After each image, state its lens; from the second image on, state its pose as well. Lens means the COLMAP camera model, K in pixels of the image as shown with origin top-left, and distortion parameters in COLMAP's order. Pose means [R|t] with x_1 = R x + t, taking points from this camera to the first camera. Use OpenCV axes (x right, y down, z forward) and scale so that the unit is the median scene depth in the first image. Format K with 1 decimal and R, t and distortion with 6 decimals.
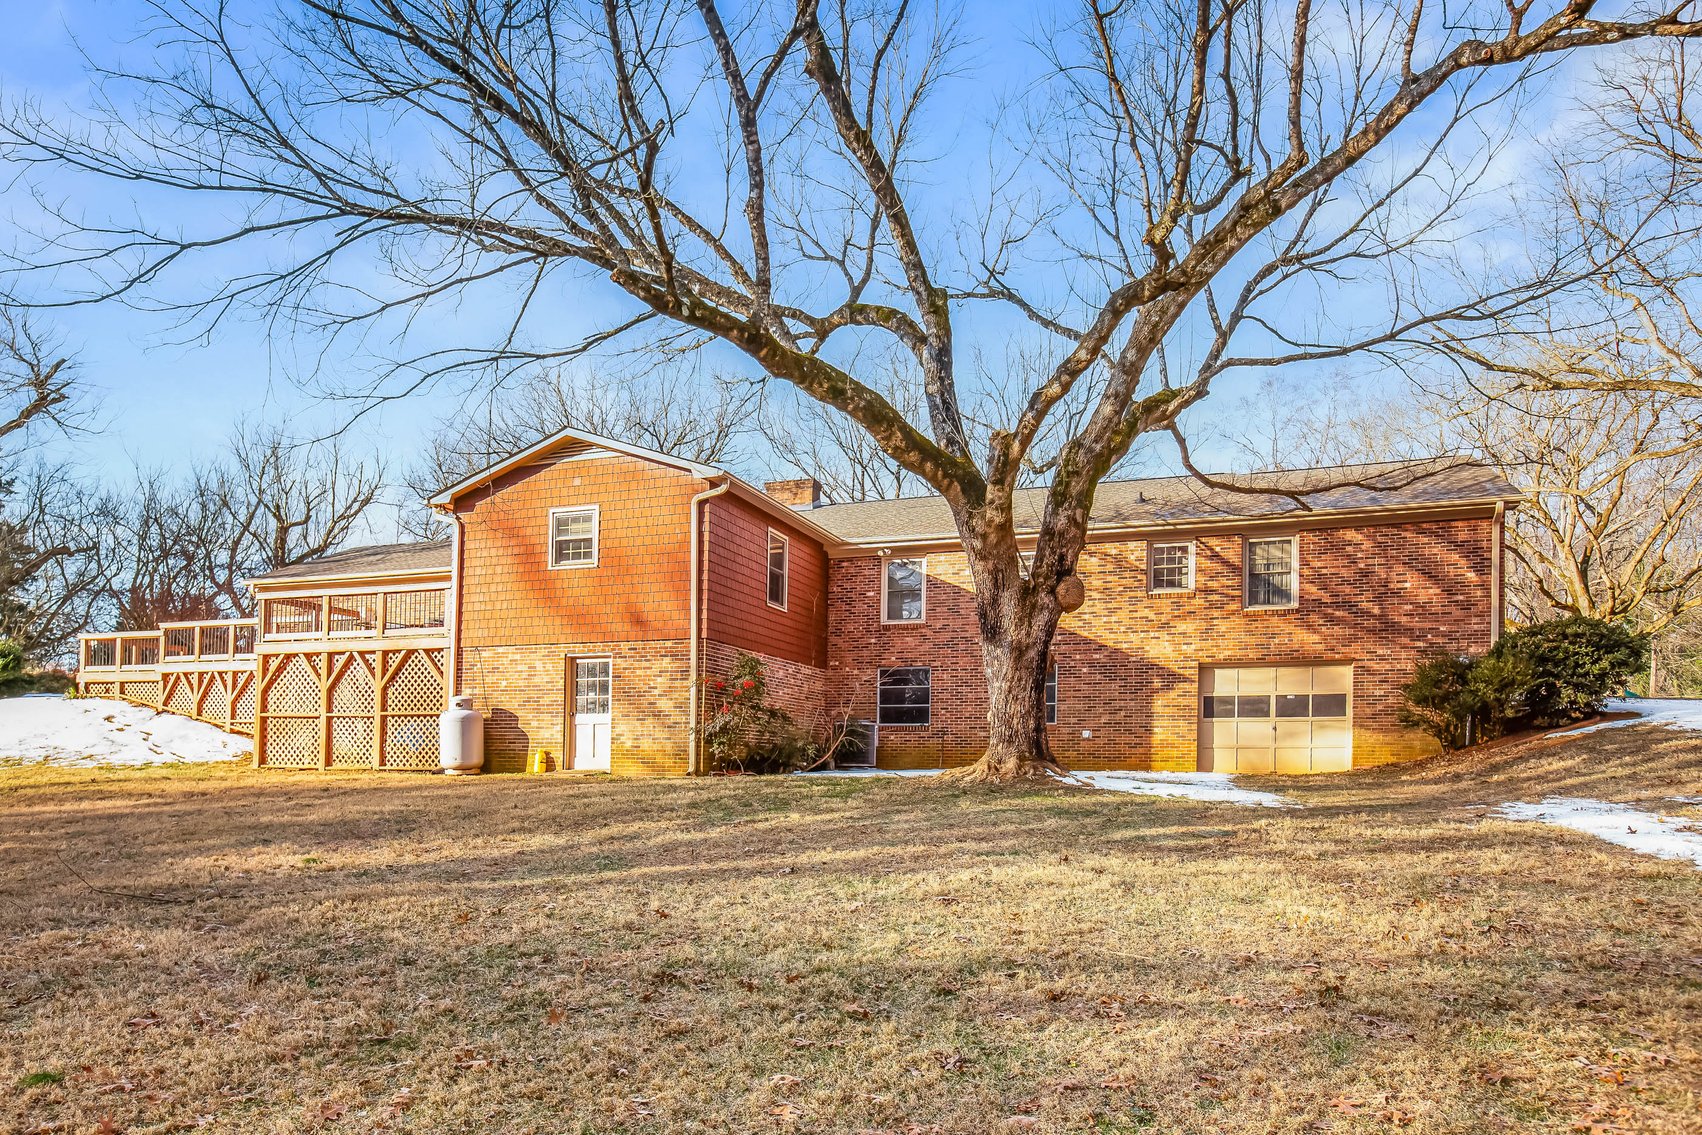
lens RADIAL K [[977.5, 0, 851.0], [0, 977.5, 567.5], [0, 0, 1]] dist [-0.048907, -0.000788]
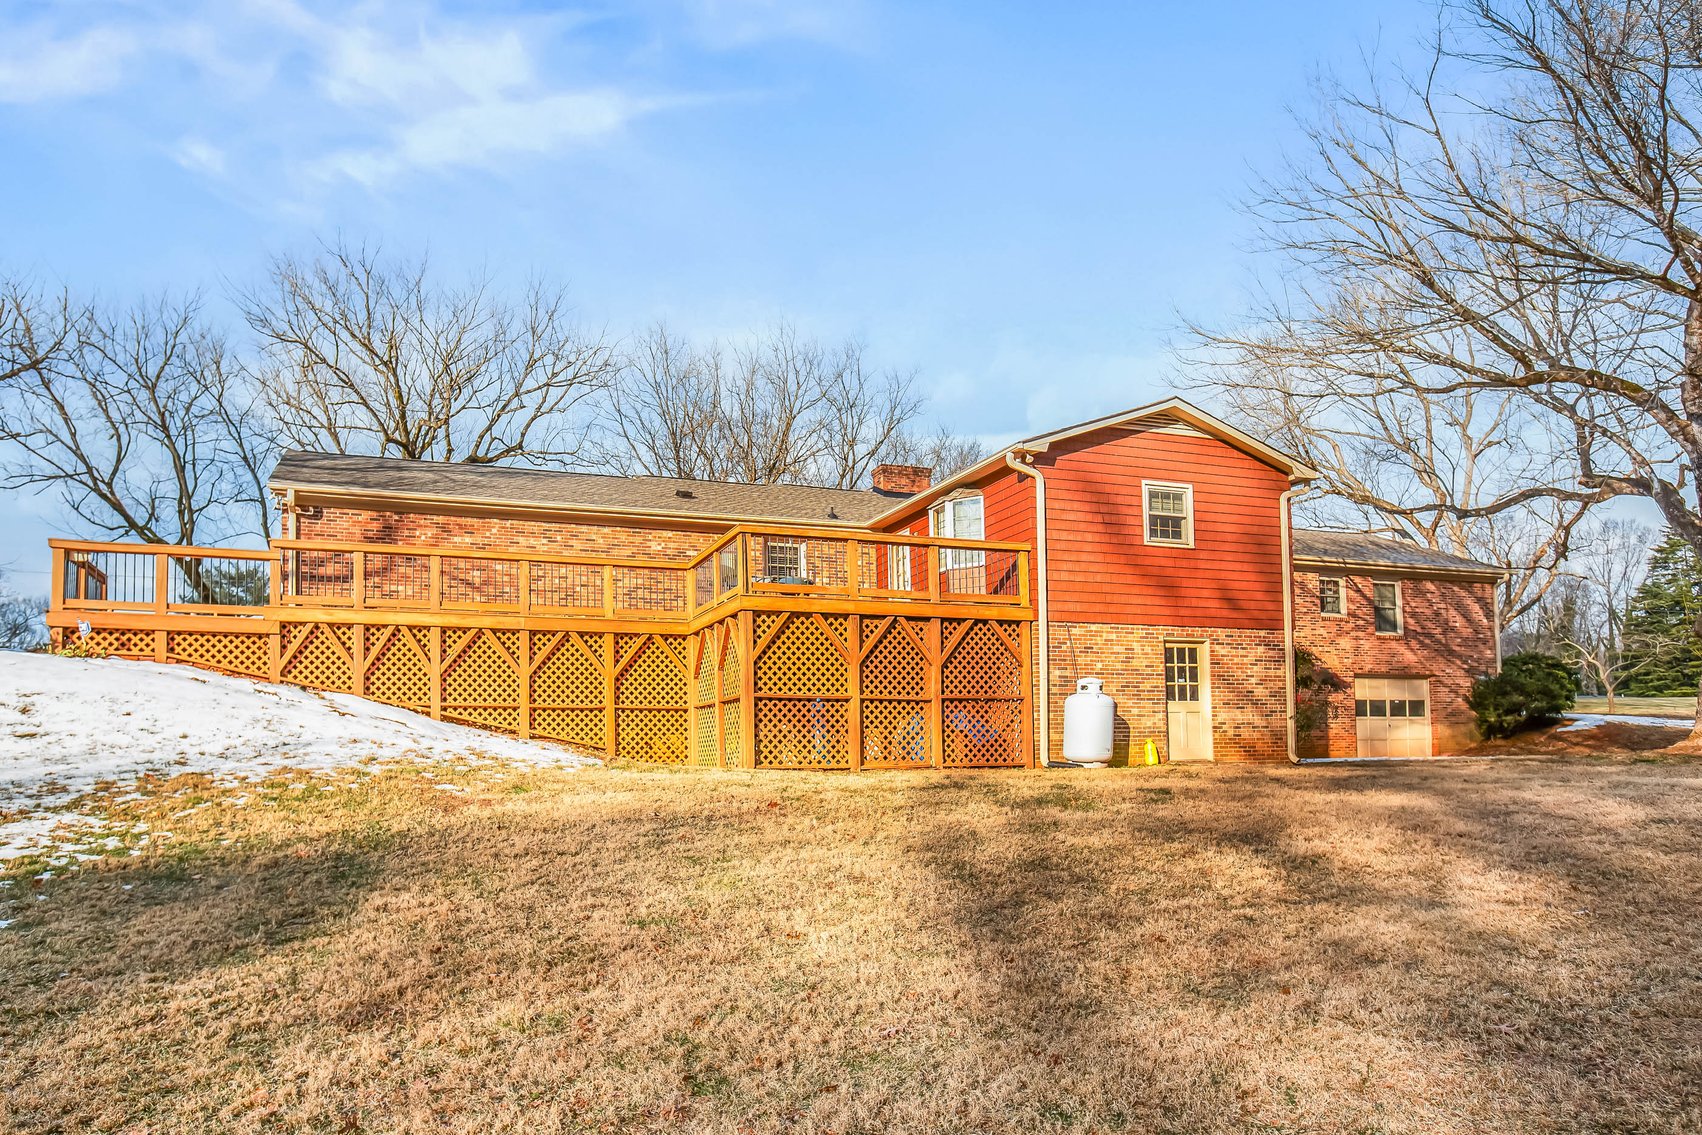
lens RADIAL K [[955.9, 0, 851.0], [0, 955.9, 567.5], [0, 0, 1]] dist [-0.035044, 0.000445]
pose [[0.815930, 0.104280, 0.568669, -0.938841], [-0.100550, 0.994204, -0.038043, 0.077050], [-0.569340, -0.026139, 0.821686, 0.369275]]
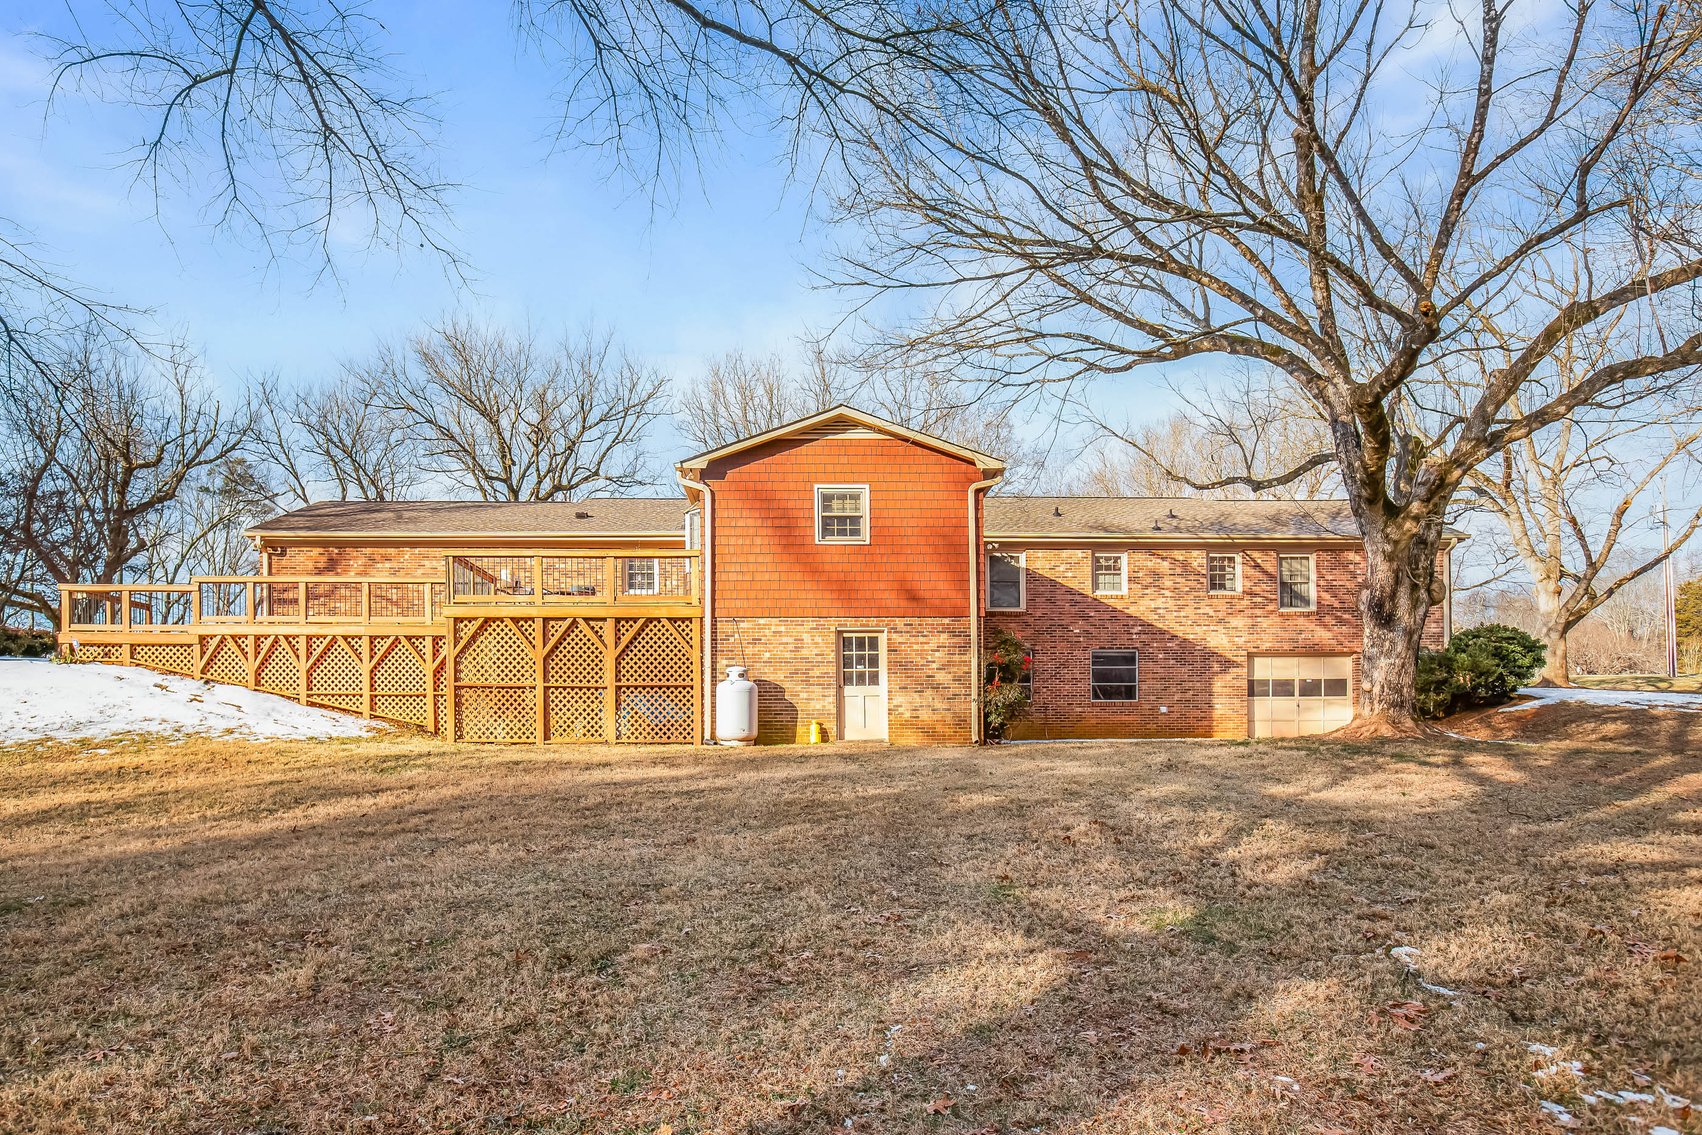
lens RADIAL K [[917.2, 0, 821.9], [0, 917.2, 581.1], [0, 0, 1]] dist [-0.061484, 0.000381]
pose [[0.949355, 0.049766, 0.310241, -0.534361], [-0.055685, 0.998396, 0.010245, 0.027381], [-0.309233, -0.027002, 0.950603, 0.079187]]
